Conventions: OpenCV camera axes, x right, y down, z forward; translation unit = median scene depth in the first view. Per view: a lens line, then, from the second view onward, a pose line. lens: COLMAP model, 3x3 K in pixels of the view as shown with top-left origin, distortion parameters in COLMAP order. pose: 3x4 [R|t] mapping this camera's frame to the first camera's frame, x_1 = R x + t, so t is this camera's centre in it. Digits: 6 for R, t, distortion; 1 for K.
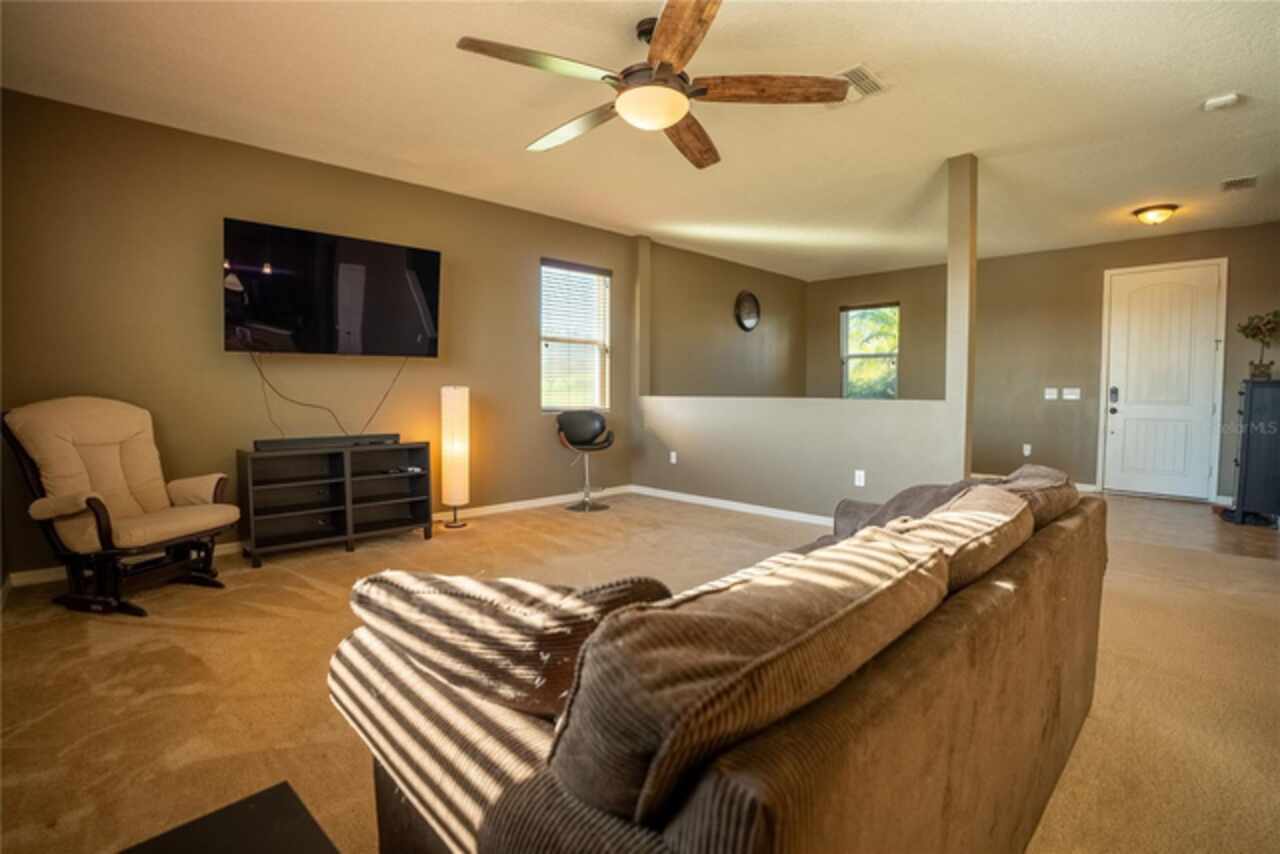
lens RADIAL K [[592.8, 0, 645.4], [0, 592.8, 426.1], [0, 0, 1]] dist [-0.064416, 0.013926]
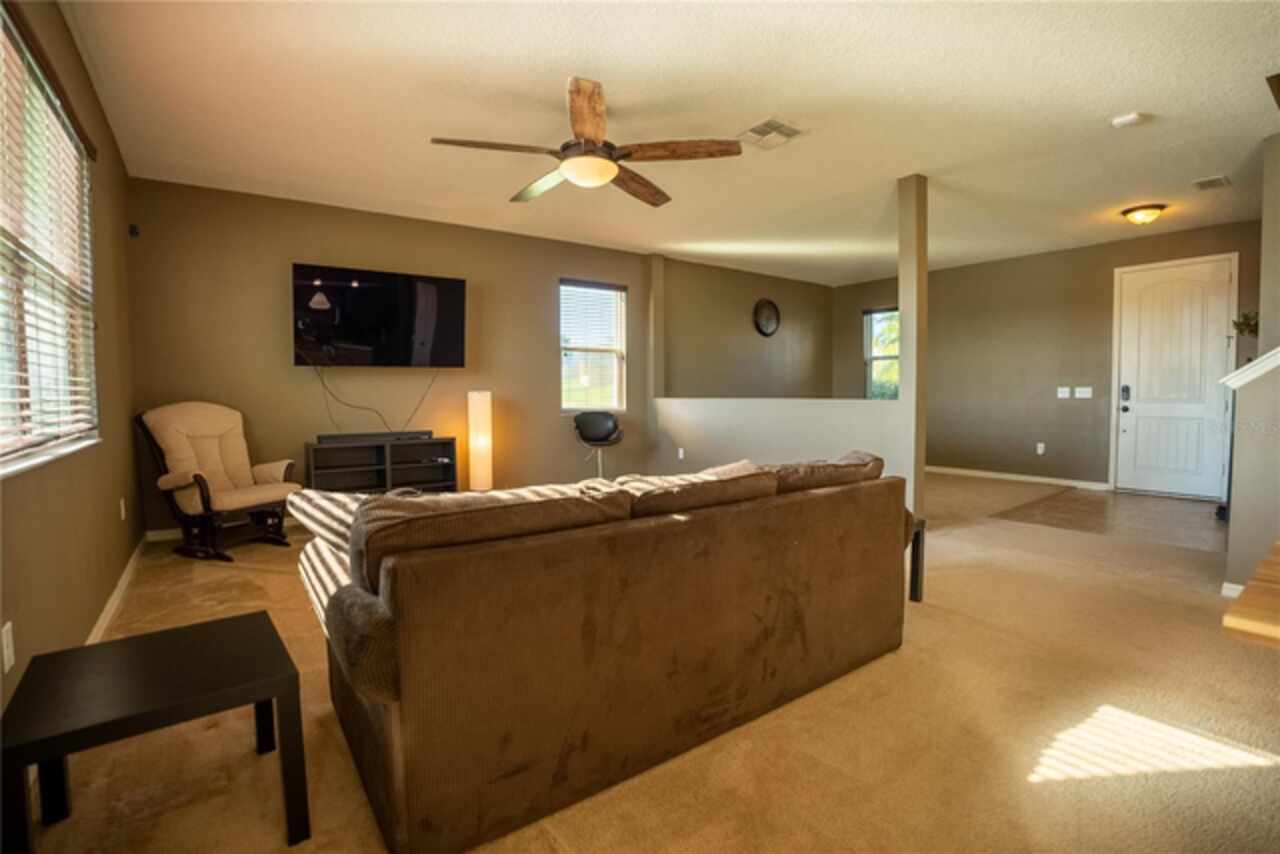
lens RADIAL K [[592.8, 0, 644.6], [0, 592.8, 427.8], [0, 0, 1]] dist [-0.064416, 0.013926]
pose [[0.990249, -0.001079, -0.139303, 0.170660], [0.000925, 0.999999, -0.001167, 0.008331], [0.139304, 0.001027, 0.990249, -0.135881]]
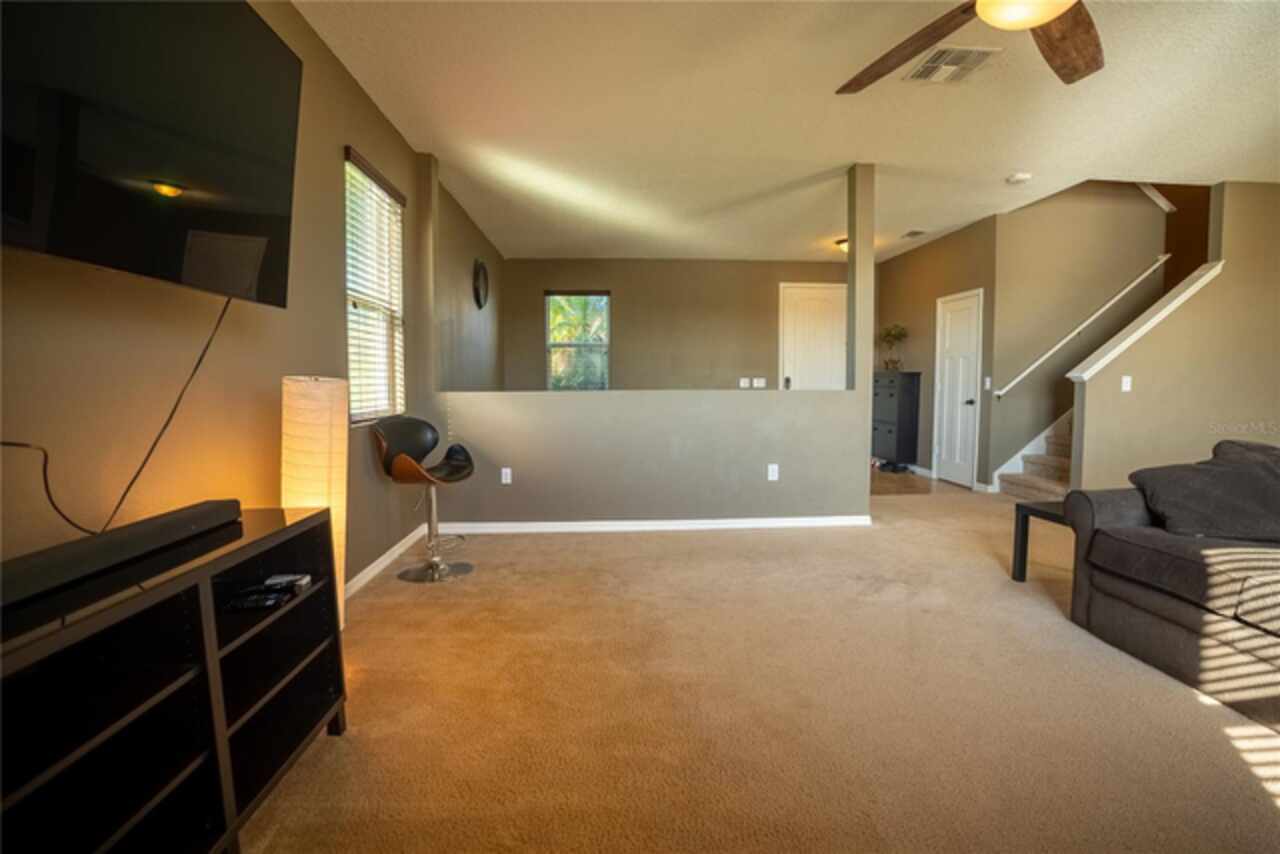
lens RADIAL K [[592.8, 0, 648.8], [0, 592.8, 426.0], [0, 0, 1]] dist [-0.064416, 0.013926]
pose [[0.658652, -0.060549, 0.750008, -0.478717], [0.050066, 0.998075, 0.036608, -0.032103], [-0.750781, 0.013438, 0.660415, 0.496693]]
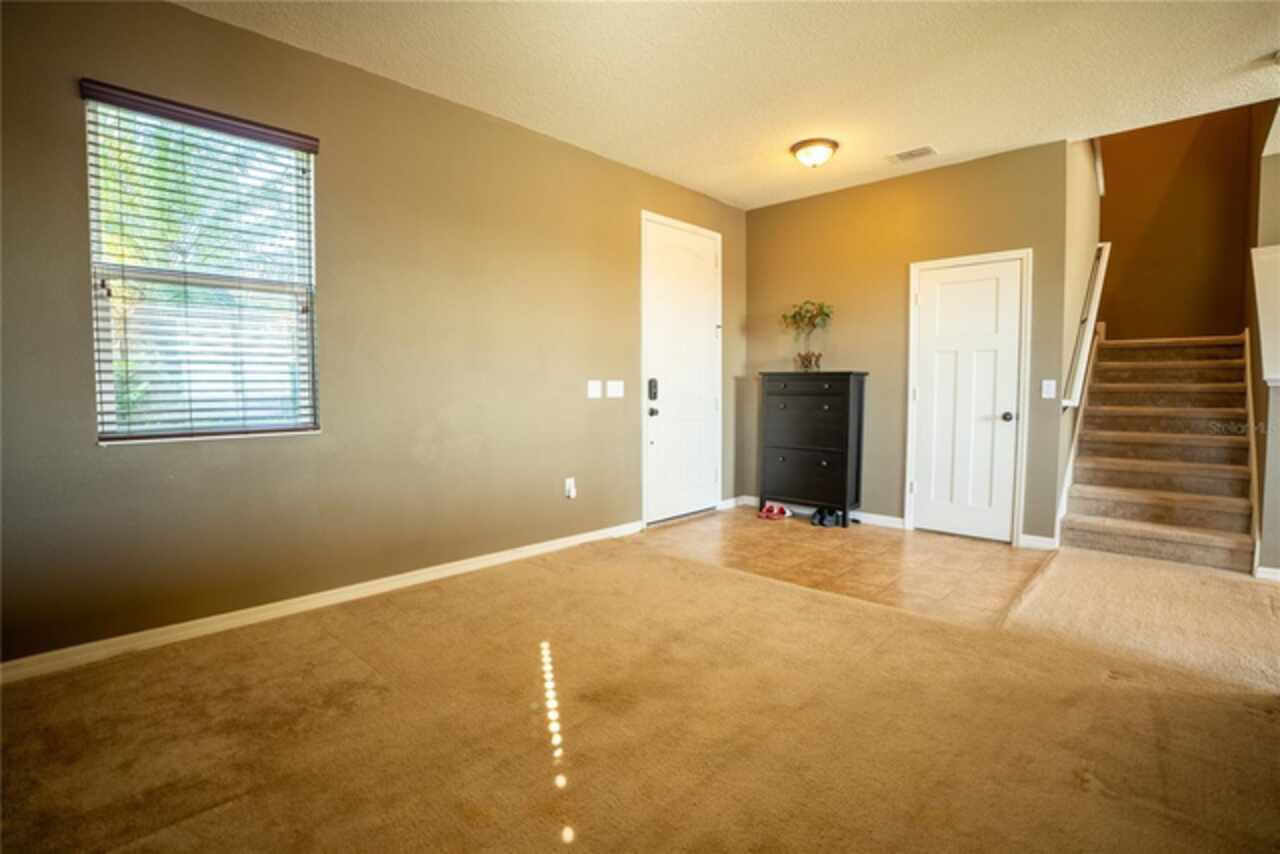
lens RADIAL K [[592.8, 0, 648.1], [0, 592.8, 420.0], [0, 0, 1]] dist [-0.064416, 0.013926]
pose [[-0.030178, -0.060396, 0.997718, 0.106671], [0.062367, 0.996114, 0.062185, -0.084582], [-0.997597, 0.064101, -0.026294, 1.367836]]
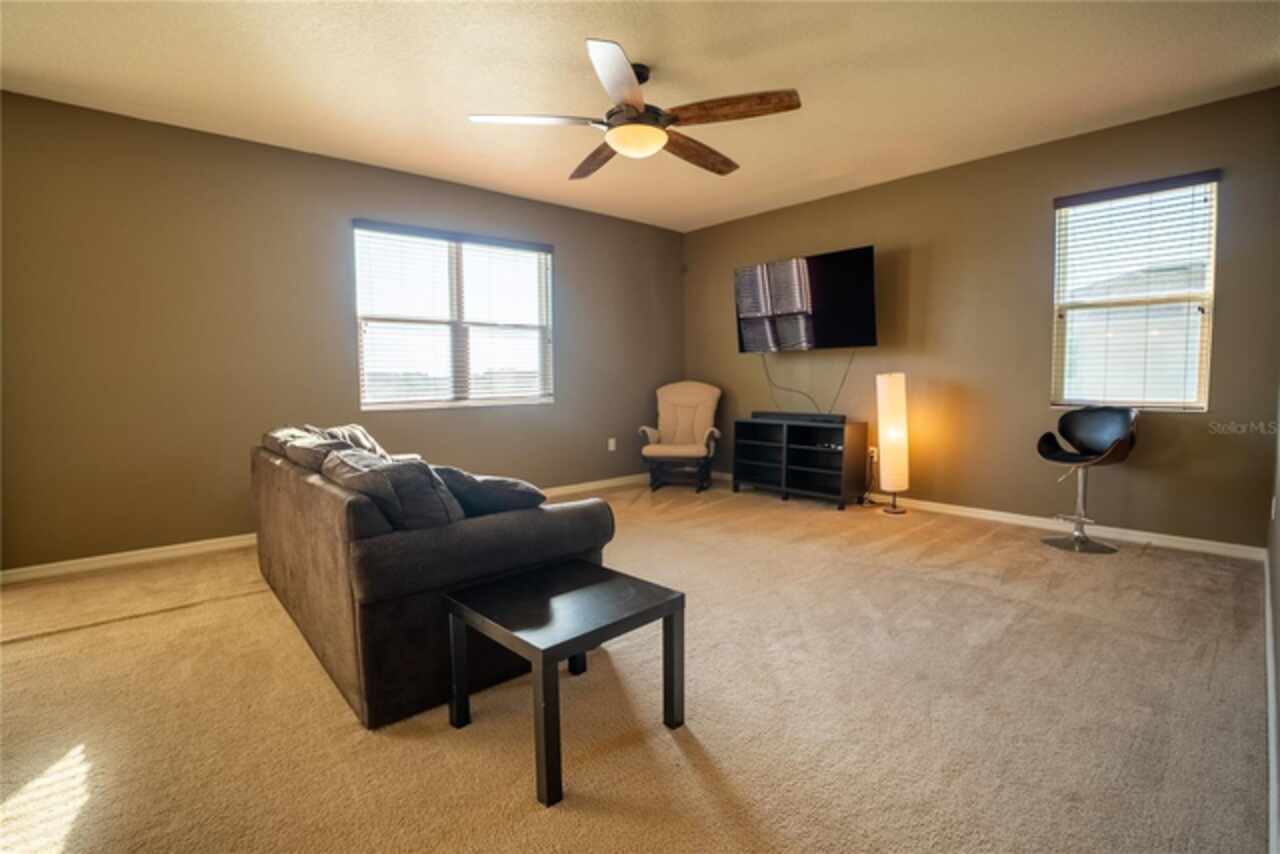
lens RADIAL K [[592.8, 0, 645.9], [0, 592.8, 429.9], [0, 0, 1]] dist [-0.064416, 0.013926]
pose [[-0.043347, 0.083824, -0.995537, 0.689190], [-0.050490, 0.995017, 0.085978, -0.035118], [0.997783, 0.053992, -0.038899, 0.609448]]
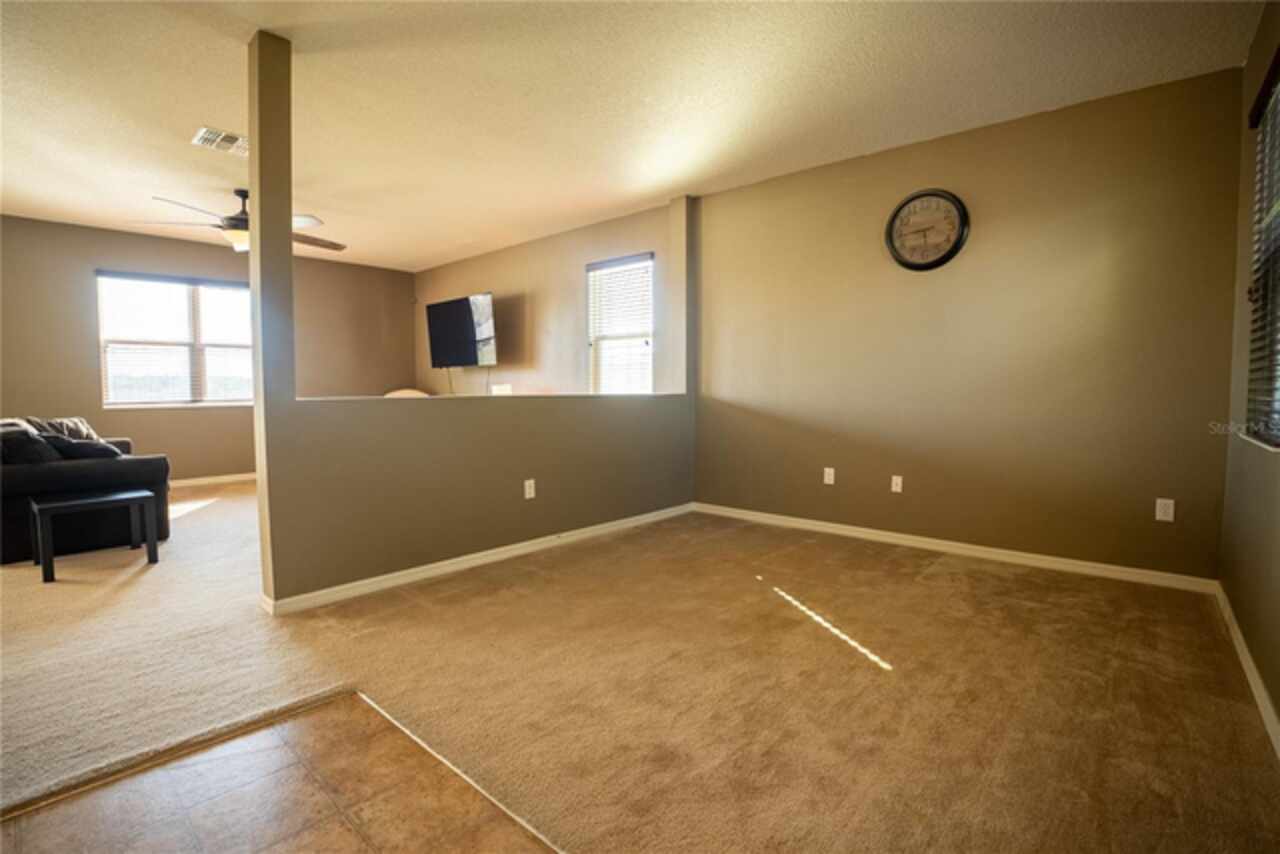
lens RADIAL K [[592.8, 0, 641.2], [0, 592.8, 419.6], [0, 0, 1]] dist [-0.064416, 0.013926]
pose [[0.065994, 0.052840, -0.996420, 1.095741], [-0.059094, 0.997051, 0.048959, -0.068789], [0.996069, 0.055651, 0.068922, 1.212310]]
